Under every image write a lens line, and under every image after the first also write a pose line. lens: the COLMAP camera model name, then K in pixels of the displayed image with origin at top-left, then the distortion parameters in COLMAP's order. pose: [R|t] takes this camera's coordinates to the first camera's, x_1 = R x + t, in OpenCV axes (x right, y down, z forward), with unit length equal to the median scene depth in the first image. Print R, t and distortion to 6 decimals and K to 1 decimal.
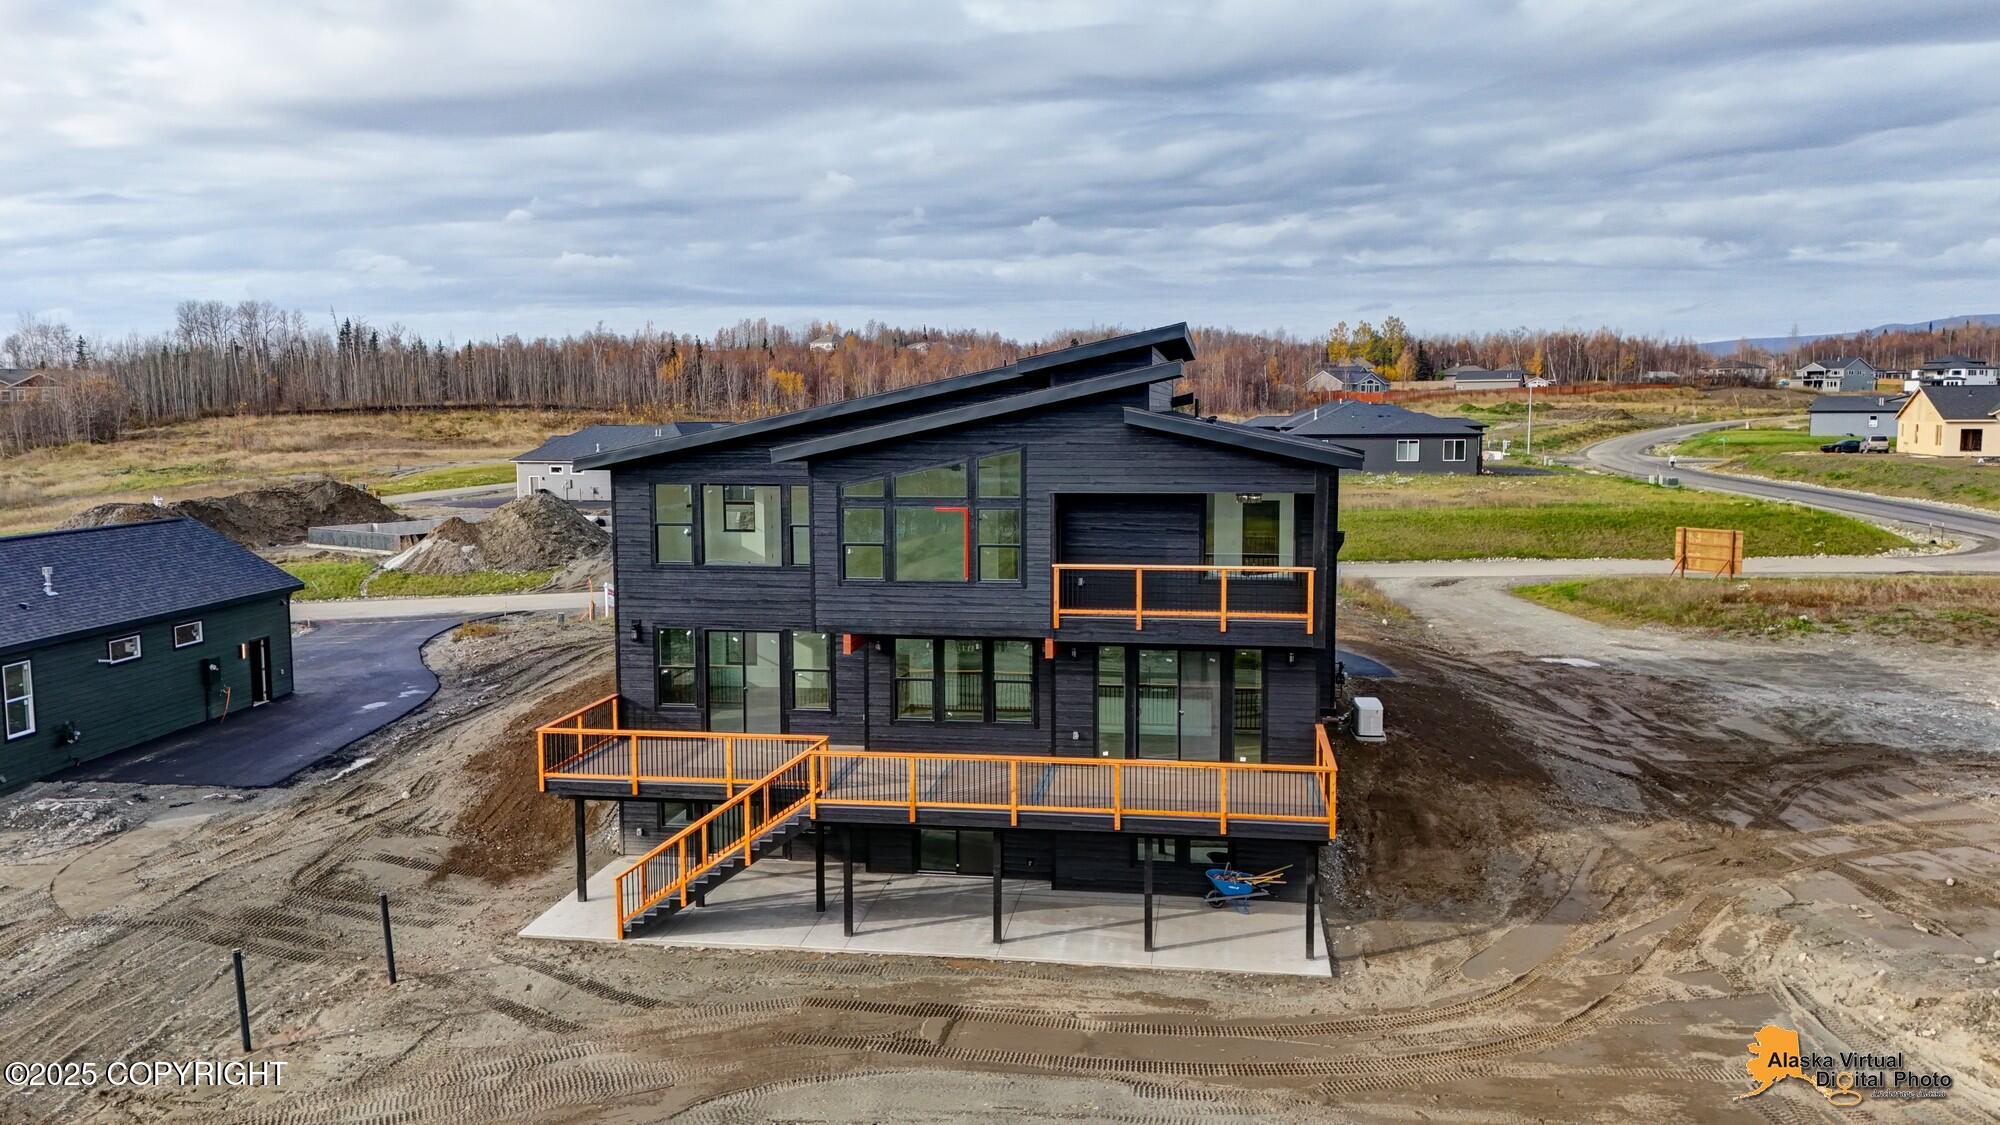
lens RADIAL K [[1469.5, 0, 1005.9], [0, 1469.5, 565.9], [0, 0, 1]] dist [0.078669, -0.072533]
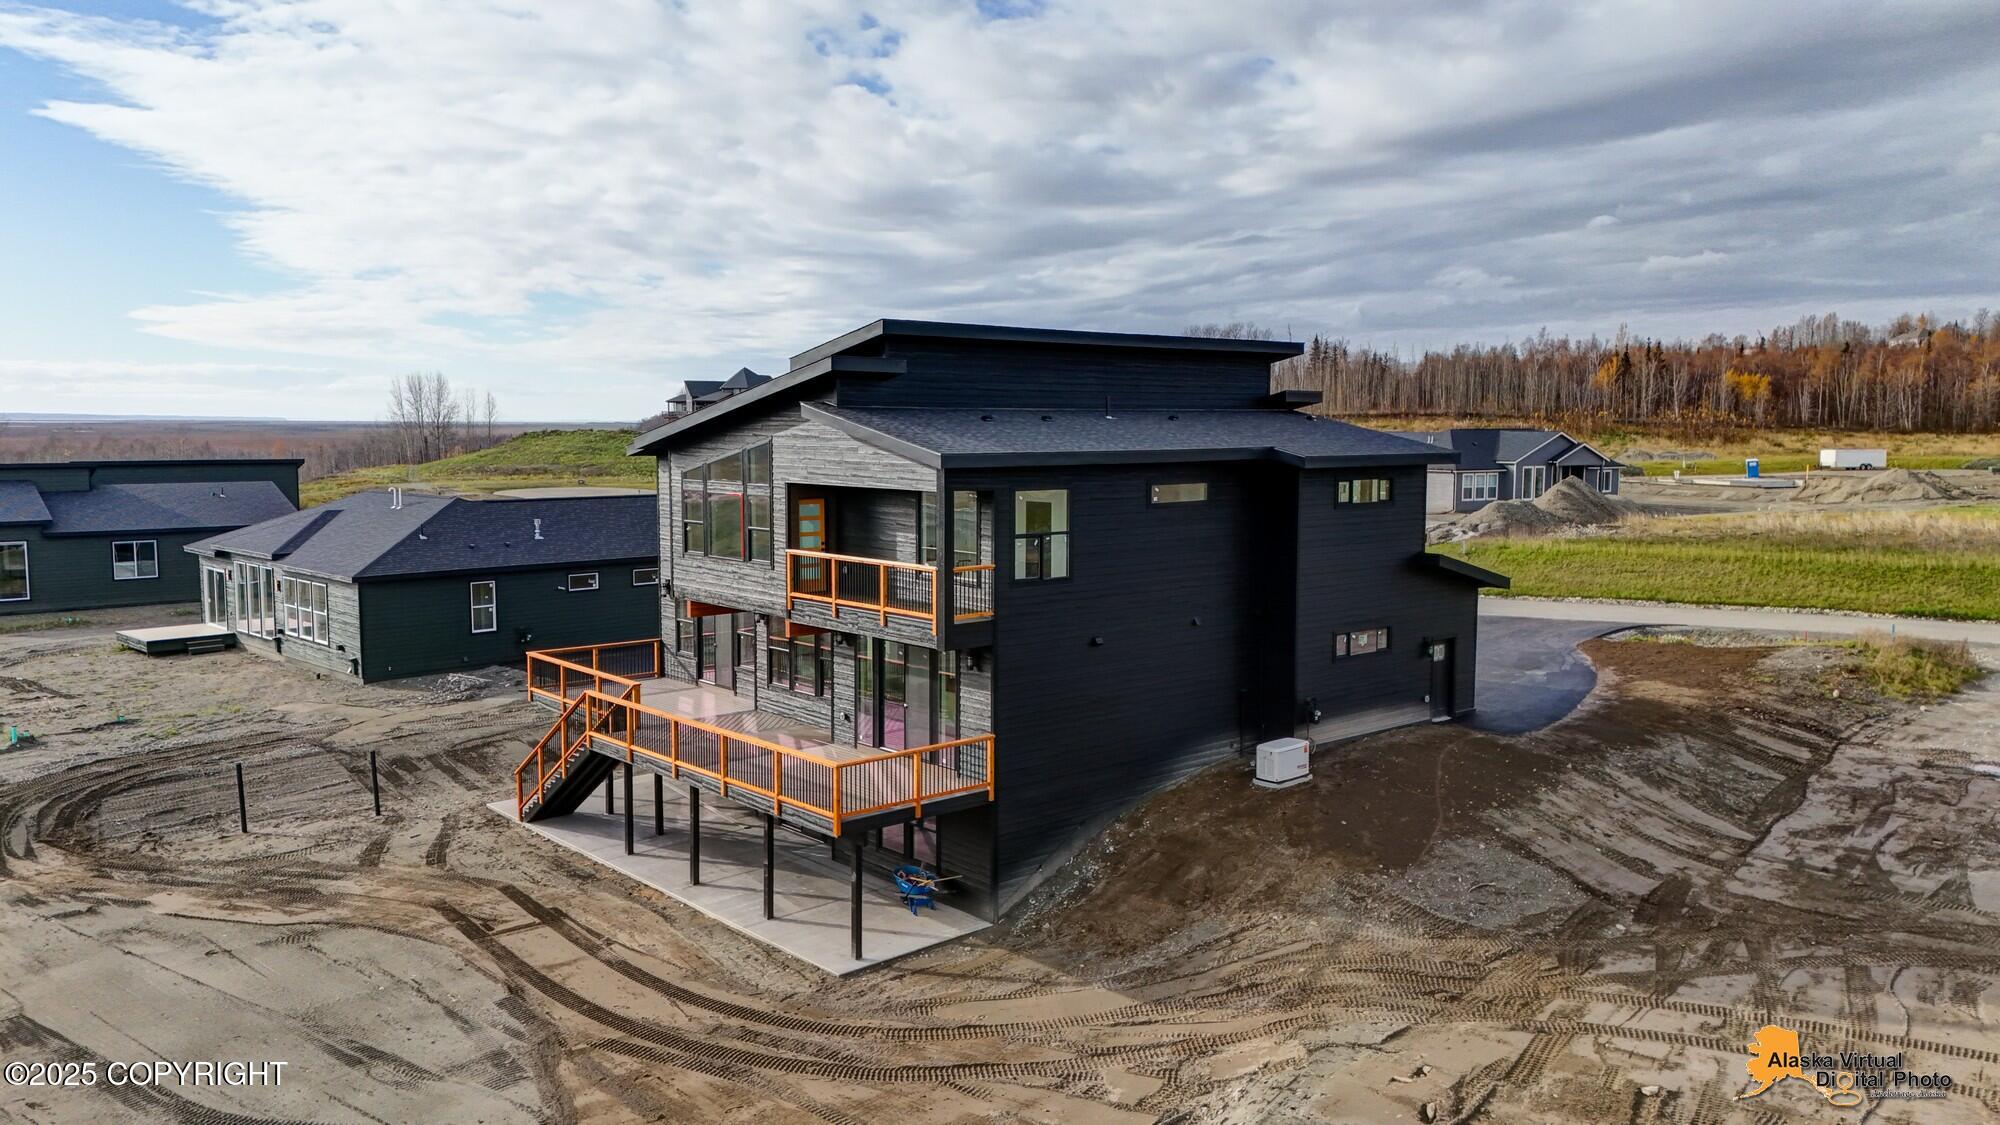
lens RADIAL K [[1469.5, 0, 1005.9], [0, 1469.5, 565.9], [0, 0, 1]] dist [0.078669, -0.072533]
pose [[0.762806, 0.068651, -0.642973, 0.801587], [-0.073056, 0.997131, 0.019793, -0.020747], [0.642487, 0.031875, 0.765633, 0.267534]]
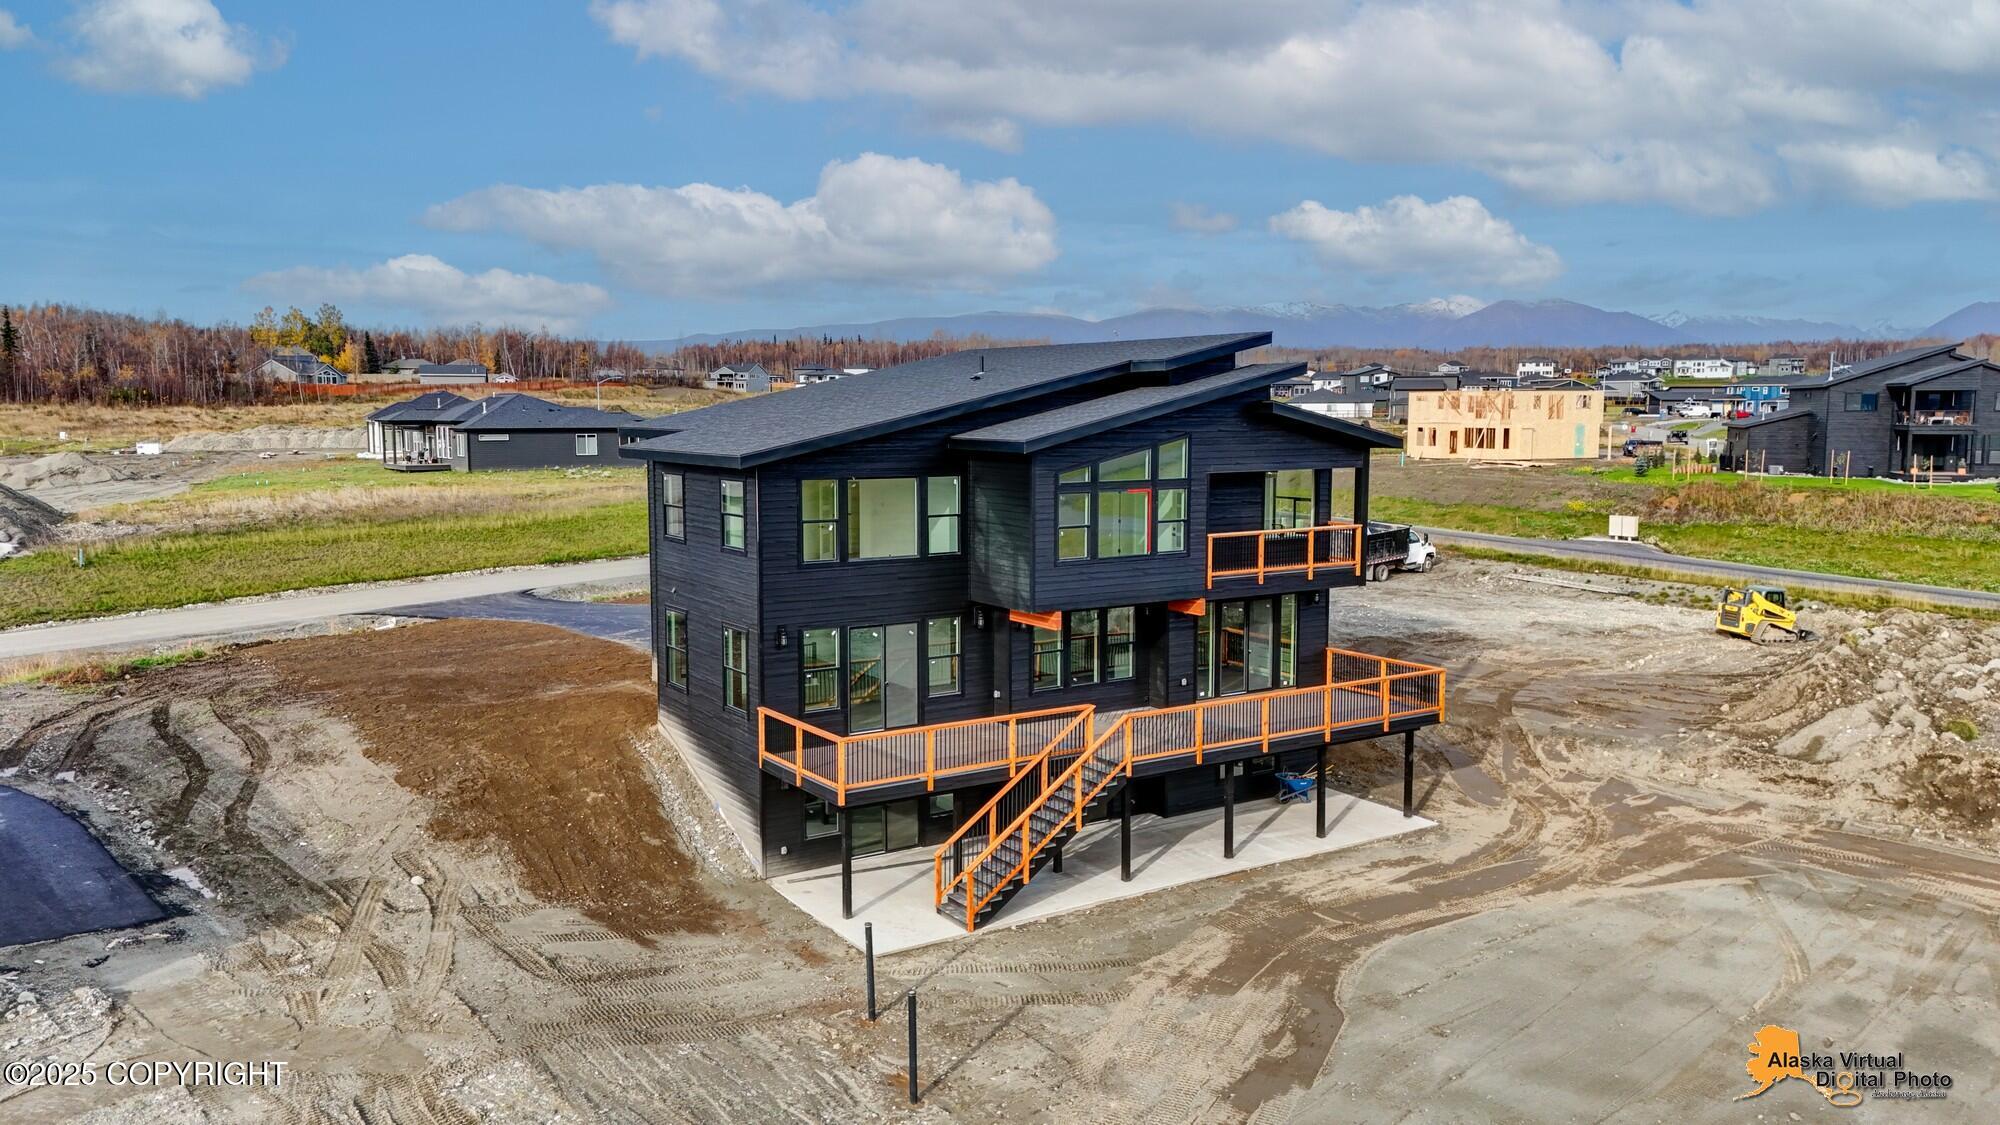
lens RADIAL K [[1469.5, 0, 1005.9], [0, 1469.5, 565.9], [0, 0, 1]] dist [0.078669, -0.072533]
pose [[0.740096, -0.070541, 0.668792, -0.828559], [0.068426, 0.997221, 0.029461, -0.020397], [-0.669011, 0.023959, 0.742866, 0.223349]]
